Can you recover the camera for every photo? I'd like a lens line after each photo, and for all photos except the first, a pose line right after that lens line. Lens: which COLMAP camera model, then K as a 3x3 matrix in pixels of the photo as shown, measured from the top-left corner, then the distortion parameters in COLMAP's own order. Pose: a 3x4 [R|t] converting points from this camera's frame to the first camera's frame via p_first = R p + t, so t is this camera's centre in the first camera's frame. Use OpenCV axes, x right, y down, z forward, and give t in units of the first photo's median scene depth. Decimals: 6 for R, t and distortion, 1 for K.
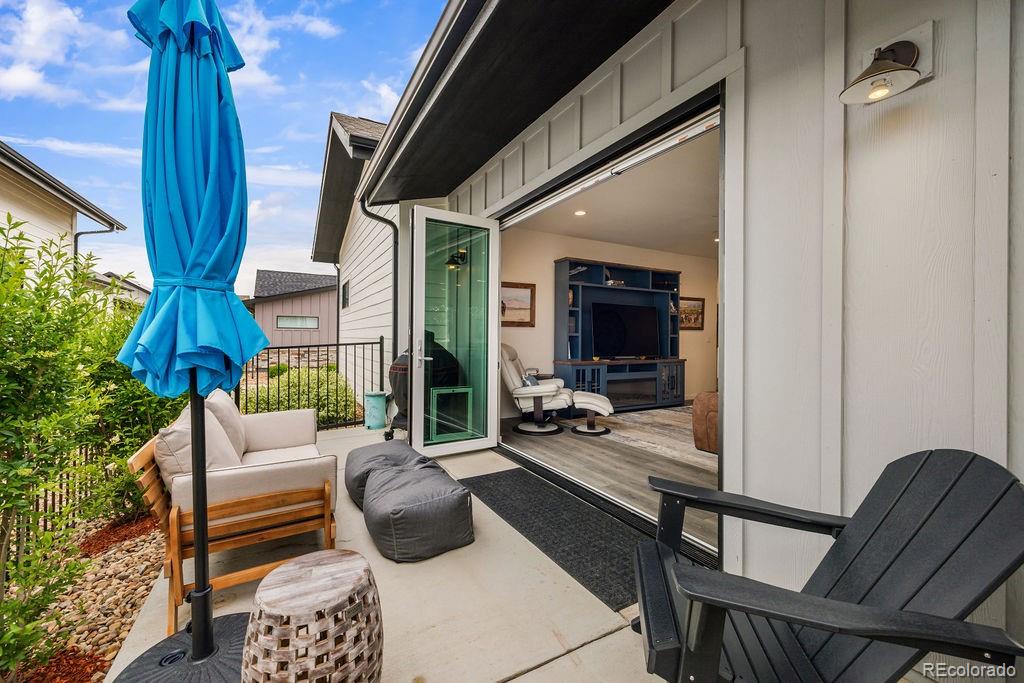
lens RADIAL K [[394.5, 0, 509.5], [0, 394.5, 341.4], [0, 0, 1]] dist [-0.002412, -0.000026]
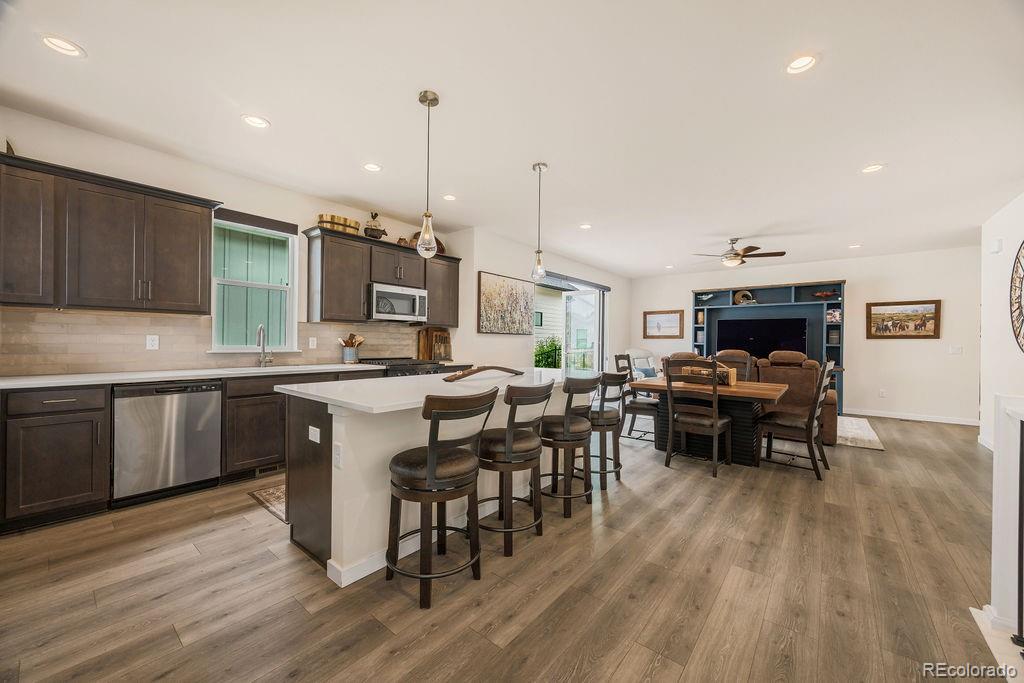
lens RADIAL K [[394.5, 0, 508.3], [0, 394.5, 340.0], [0, 0, 1]] dist [-0.002412, -0.000026]
pose [[0.385331, -0.005046, -0.922765, 1.173212], [-0.012543, 0.999864, -0.010706, -0.007700], [0.922693, 0.015700, 0.385216, -0.170057]]
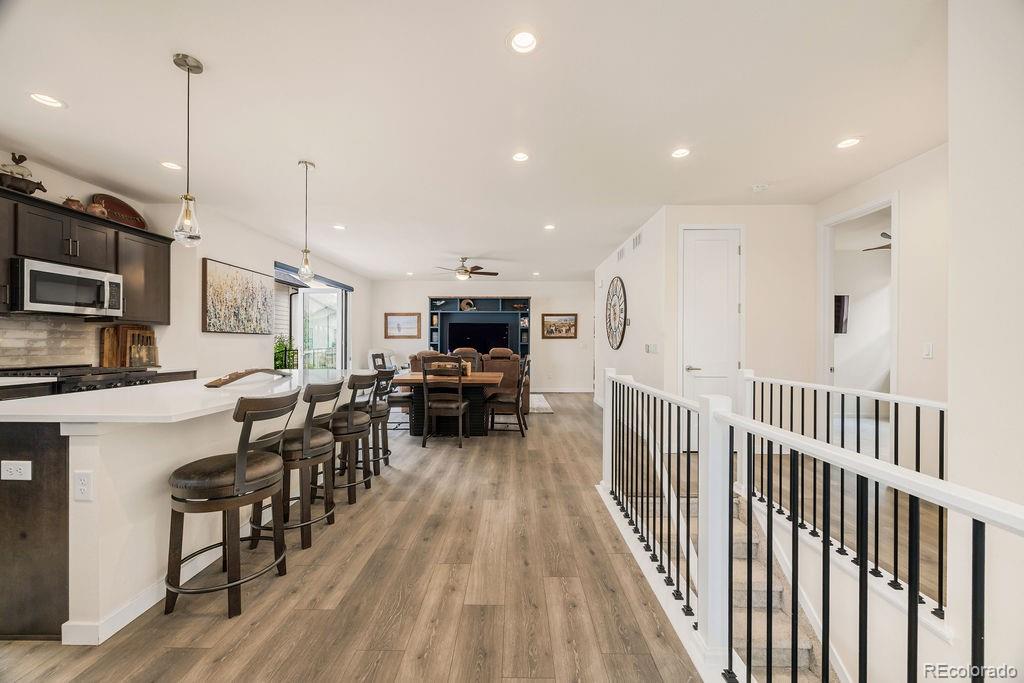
lens RADIAL K [[394.5, 0, 516.6], [0, 394.5, 342.6], [0, 0, 1]] dist [-0.002412, -0.000026]
pose [[0.884005, -0.002376, -0.467472, 1.193491], [-0.001496, 0.999968, -0.007912, -0.007323], [0.467475, 0.007693, 0.883973, -0.271726]]
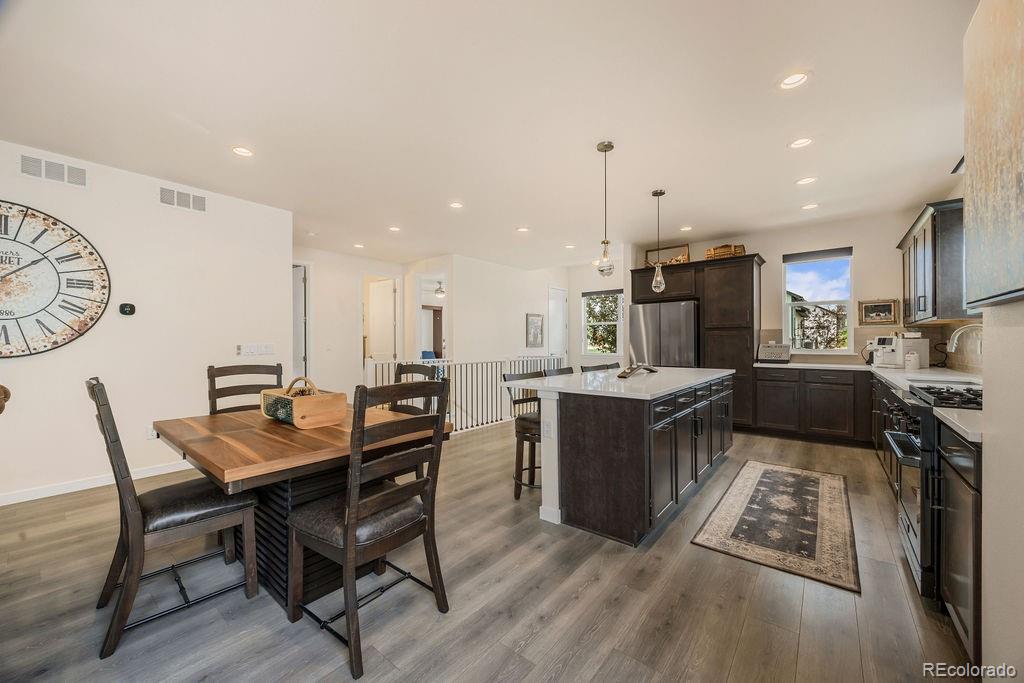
lens RADIAL K [[394.5, 0, 505.4], [0, 394.5, 341.1], [0, 0, 1]] dist [-0.002412, -0.000026]
pose [[-0.382417, 0.001873, 0.923988, 0.213430], [0.006518, 0.999979, 0.000671, -0.014776], [-0.923967, 0.006279, -0.382421, 0.422683]]
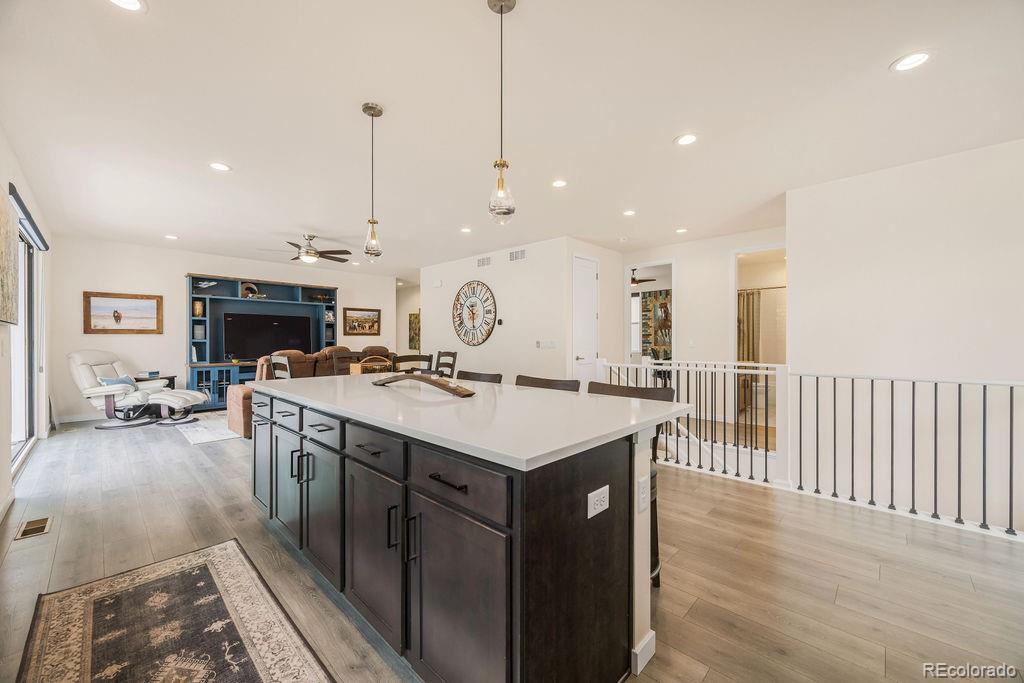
lens RADIAL K [[394.5, 0, 518.5], [0, 394.5, 342.8], [0, 0, 1]] dist [-0.002412, -0.000026]
pose [[0.946652, -0.006390, 0.322194, 0.659501], [0.005989, 0.999980, 0.002236, -0.008061], [-0.322202, -0.000187, 0.946671, -0.380800]]
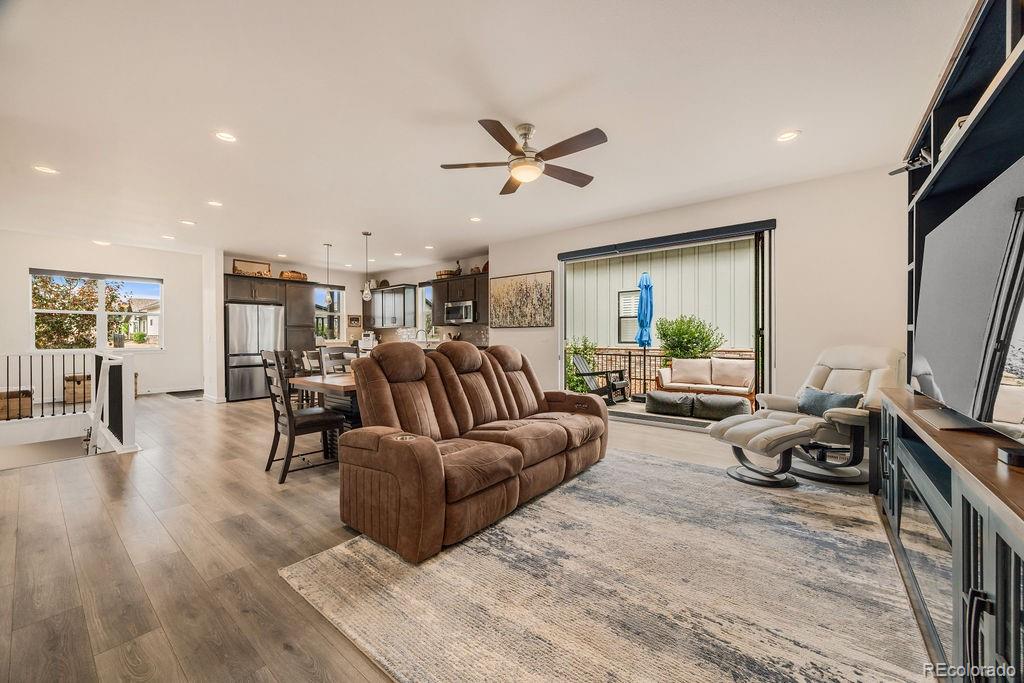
lens RADIAL K [[394.5, 0, 514.0], [0, 394.5, 333.5], [0, 0, 1]] dist [-0.002412, -0.000026]
pose [[-0.919776, -0.005791, -0.392401, 0.694953], [-0.002287, 0.999953, -0.009396, -0.006525], [0.392437, -0.007745, -0.919746, 1.185866]]
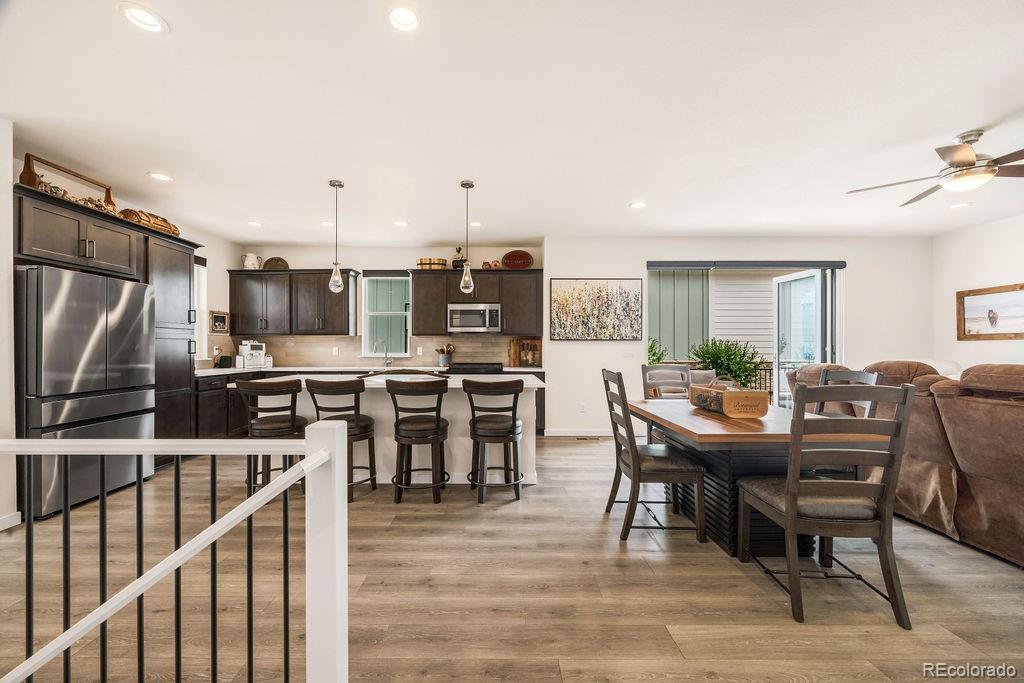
lens RADIAL K [[394.5, 0, 496.9], [0, 394.5, 345.0], [0, 0, 1]] dist [-0.002412, -0.000026]
pose [[-0.467418, -0.009257, -0.883988, 1.178038], [-0.004857, 0.999957, -0.007904, -0.013603], [0.884023, 0.000599, -0.467443, 0.434729]]
